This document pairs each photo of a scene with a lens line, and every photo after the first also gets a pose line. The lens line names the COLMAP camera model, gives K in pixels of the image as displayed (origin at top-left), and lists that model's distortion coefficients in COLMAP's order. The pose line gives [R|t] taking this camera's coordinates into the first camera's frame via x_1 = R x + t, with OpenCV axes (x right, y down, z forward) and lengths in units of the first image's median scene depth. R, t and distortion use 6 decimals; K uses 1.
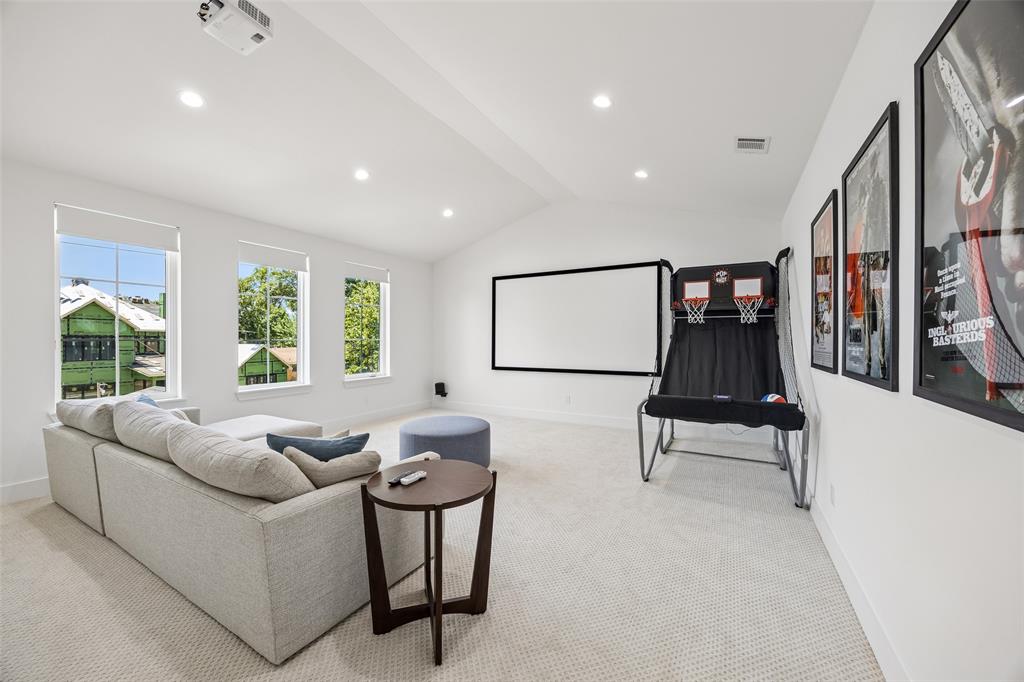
lens RADIAL K [[396.4, 0, 507.4], [0, 396.4, 344.6], [0, 0, 1]] dist [0.000889, 0.000418]
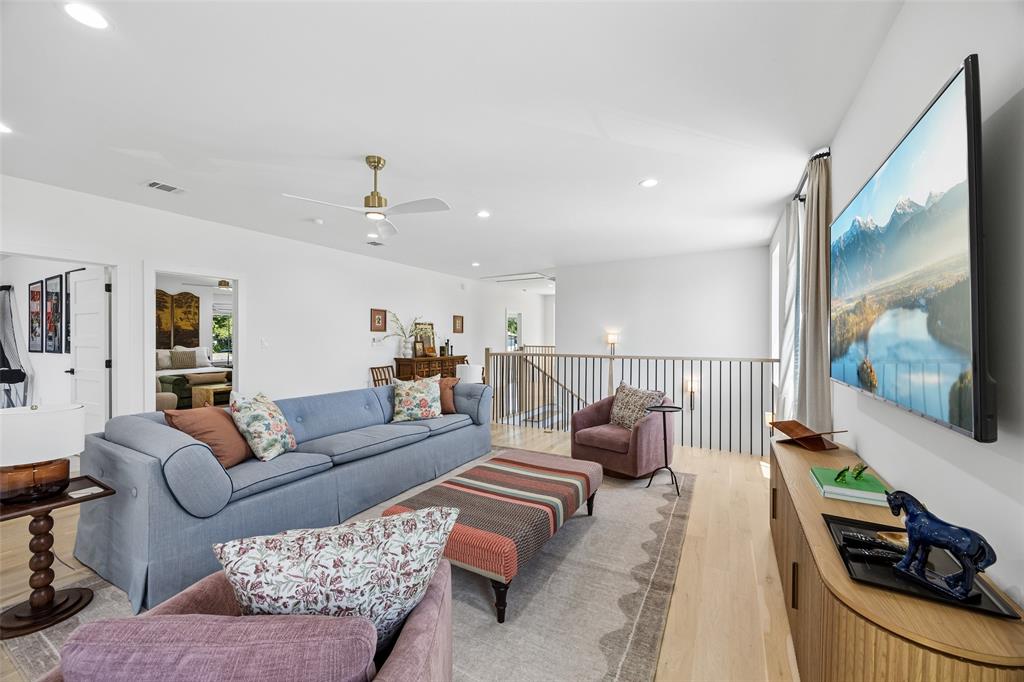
lens RADIAL K [[396.4, 0, 514.8], [0, 396.4, 347.5], [0, 0, 1]] dist [0.000889, 0.000418]
pose [[0.004608, -0.013295, 0.999901, -1.678833], [-0.000035, 0.999912, 0.013296, 0.007111], [-0.999989, -0.000096, 0.004607, -2.009284]]
